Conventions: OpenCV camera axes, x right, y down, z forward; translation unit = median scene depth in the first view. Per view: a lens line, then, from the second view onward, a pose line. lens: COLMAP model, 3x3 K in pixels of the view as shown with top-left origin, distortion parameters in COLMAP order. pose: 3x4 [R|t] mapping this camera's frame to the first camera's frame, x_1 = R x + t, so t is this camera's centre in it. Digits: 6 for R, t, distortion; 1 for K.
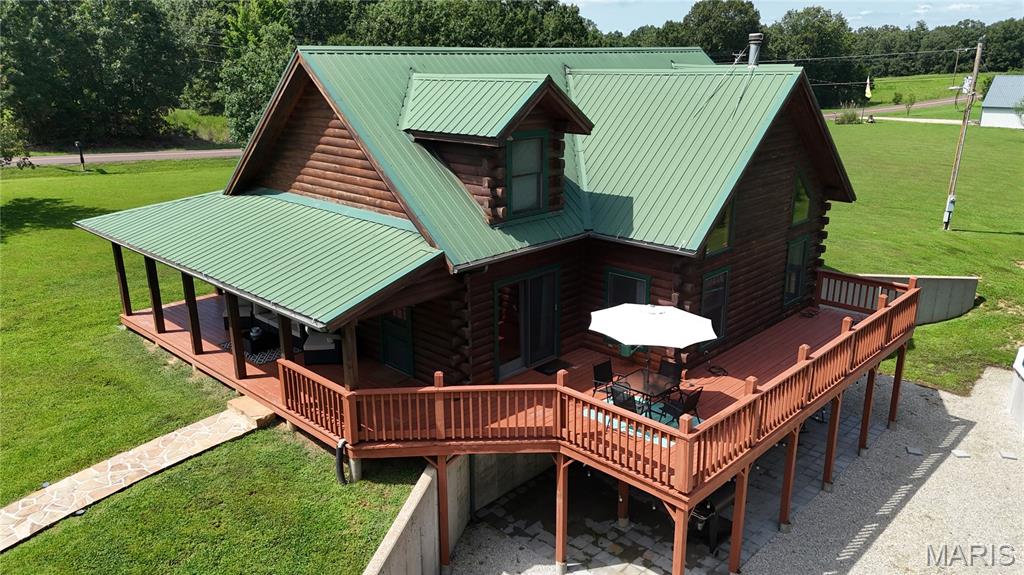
lens RADIAL K [[756.2, 0, 512.0], [0, 756.2, 287.5], [0, 0, 1]] dist [0.064999, -0.060995]
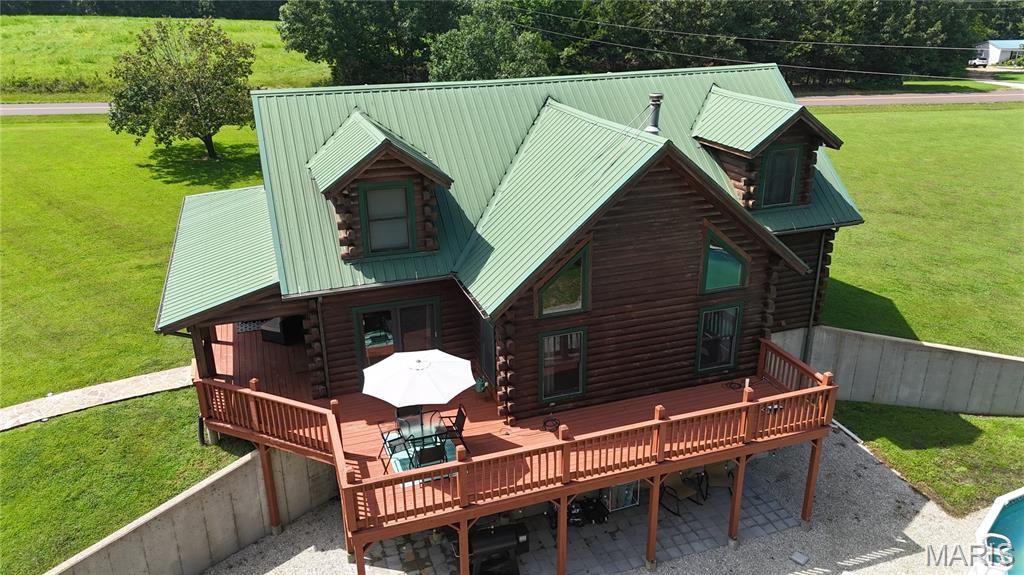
lens RADIAL K [[756.2, 0, 512.0], [0, 756.2, 287.5], [0, 0, 1]] dist [0.064999, -0.060995]
pose [[0.889740, 0.166949, -0.424842, 0.684671], [-0.128157, 0.984645, 0.118535, -0.207495], [0.438107, -0.051019, 0.897474, 0.061315]]
